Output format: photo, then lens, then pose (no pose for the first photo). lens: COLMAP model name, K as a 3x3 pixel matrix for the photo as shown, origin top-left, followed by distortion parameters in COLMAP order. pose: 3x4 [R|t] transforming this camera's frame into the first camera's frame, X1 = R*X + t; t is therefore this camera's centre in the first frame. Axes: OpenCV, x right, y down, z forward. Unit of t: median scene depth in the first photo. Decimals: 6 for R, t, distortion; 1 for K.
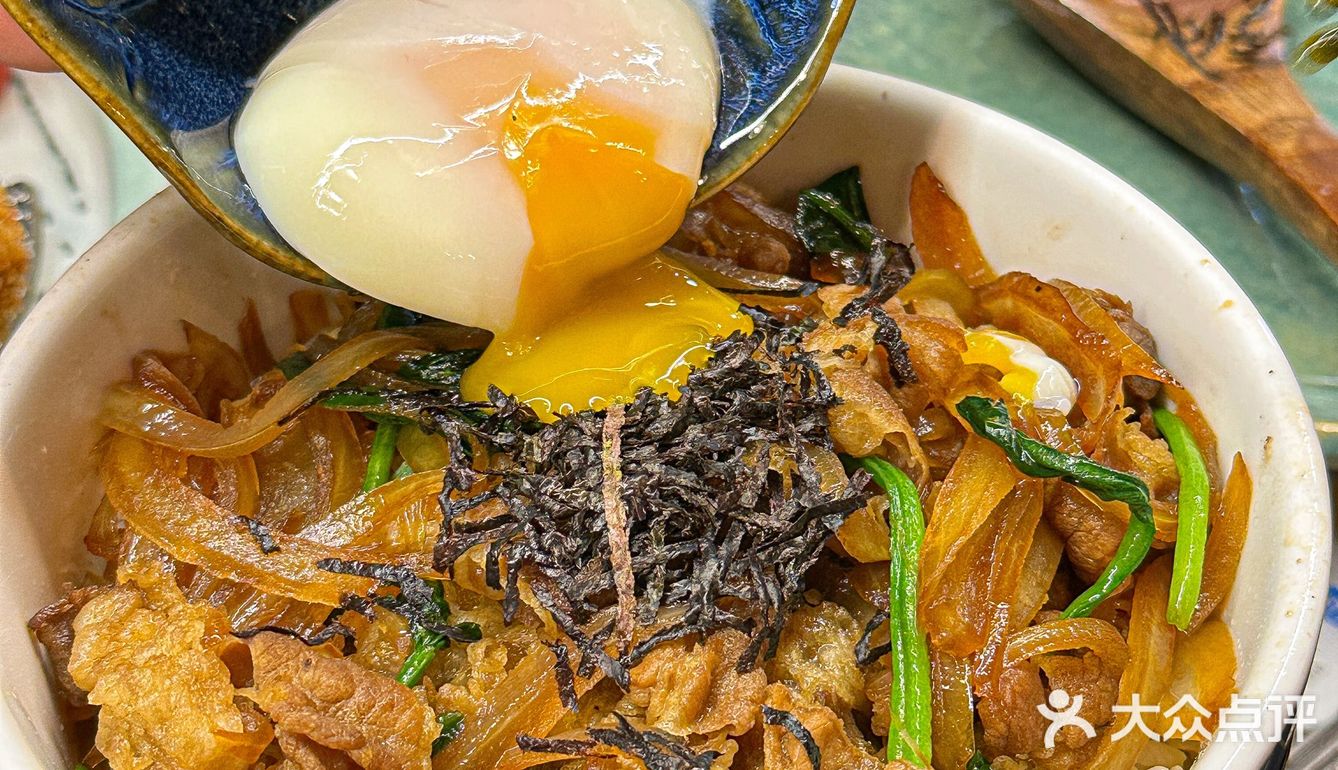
lens RADIAL K [[2039.6, 0, 669.0], [0, 2039.6, 385.0], [0, 0, 1]] dist [0.053891, -0.017011]
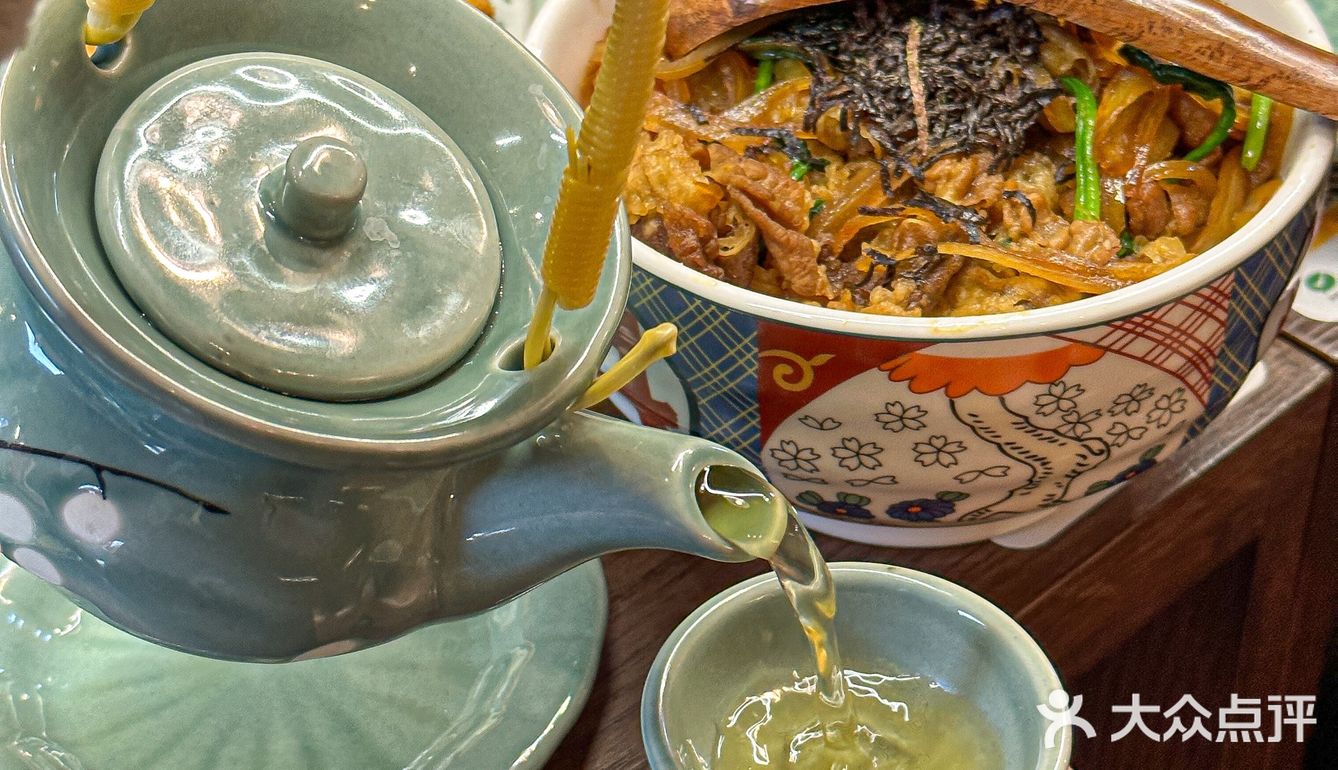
lens RADIAL K [[2039.6, 0, 669.0], [0, 2039.6, 385.0], [0, 0, 1]] dist [0.053891, -0.017011]
pose [[0.998036, 0.033117, -0.053168, -0.134640], [-0.035169, 0.998653, -0.038139, 0.385799], [0.051833, 0.039934, 0.997857, -0.717949]]
